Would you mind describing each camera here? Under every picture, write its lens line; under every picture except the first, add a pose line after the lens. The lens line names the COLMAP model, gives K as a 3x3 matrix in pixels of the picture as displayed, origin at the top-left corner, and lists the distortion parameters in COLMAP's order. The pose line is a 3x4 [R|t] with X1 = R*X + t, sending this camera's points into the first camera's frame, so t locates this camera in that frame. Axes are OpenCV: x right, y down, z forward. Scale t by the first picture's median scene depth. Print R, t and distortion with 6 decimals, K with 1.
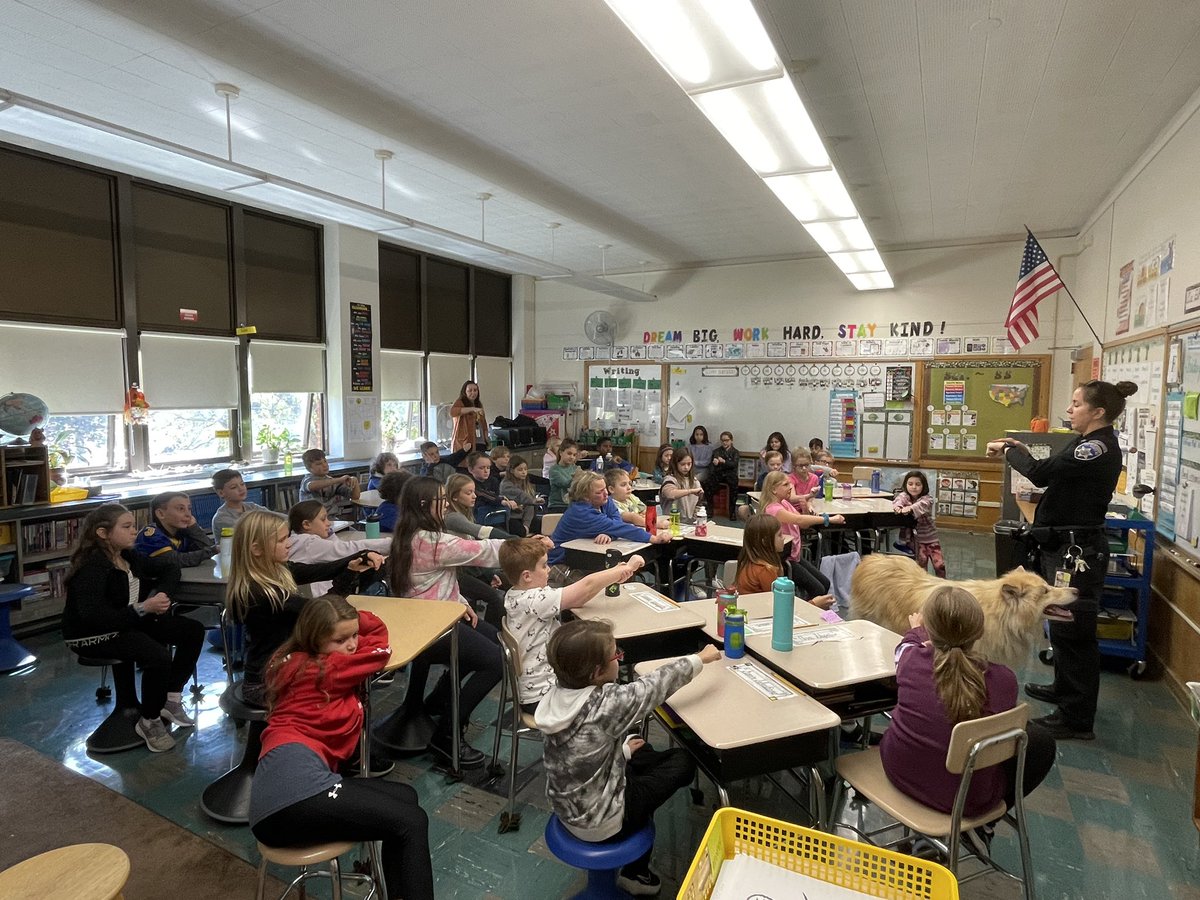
lens RADIAL K [[668.0, 0, 598.7], [0, 668.0, 446.6], [0, 0, 1]] dist [-0.003475, -0.002108]
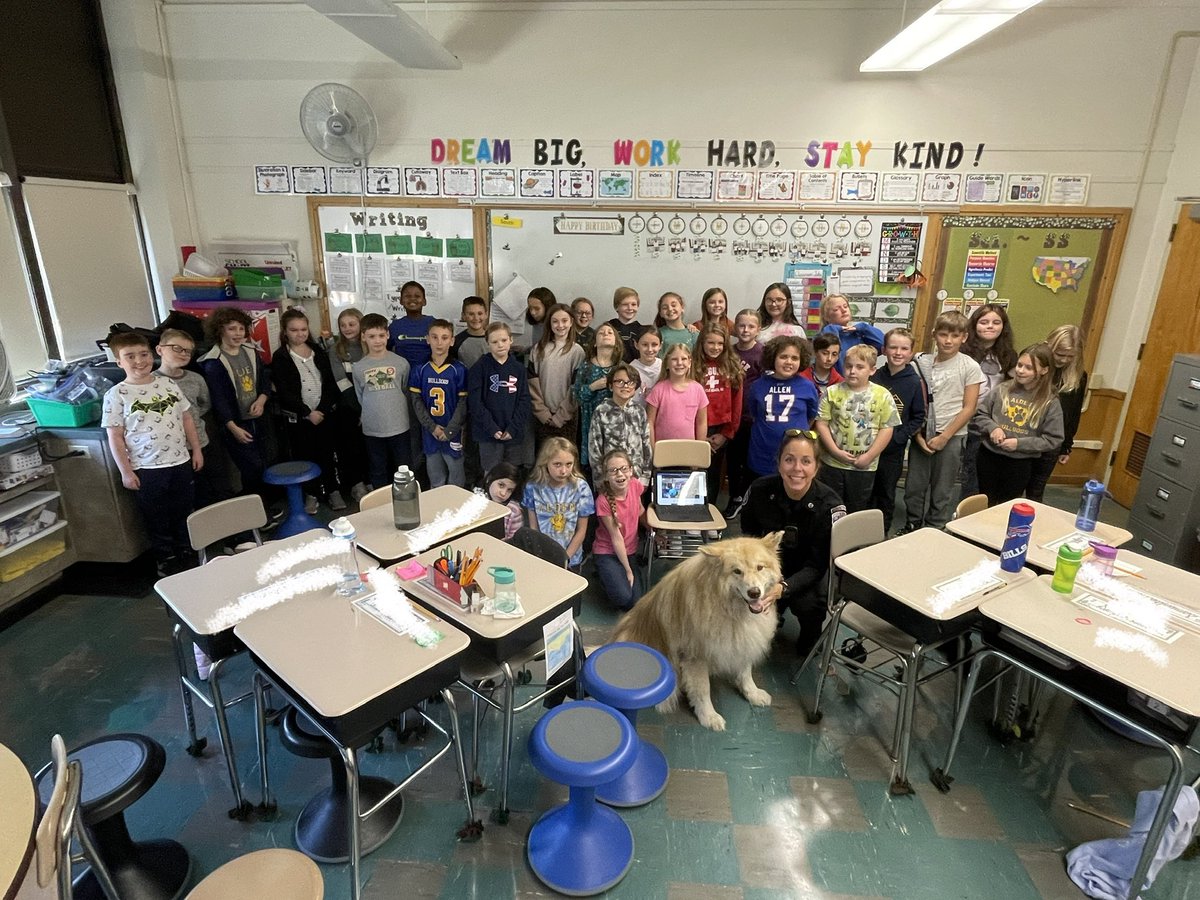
lens RADIAL K [[668.0, 0, 605.7], [0, 668.0, 450.5], [0, 0, 1]] dist [-0.003475, -0.002108]
pose [[0.915343, -0.116371, 0.385493, -0.036135], [0.025848, 0.972337, 0.232148, -0.063417], [-0.401844, -0.202531, 0.893030, 0.503300]]
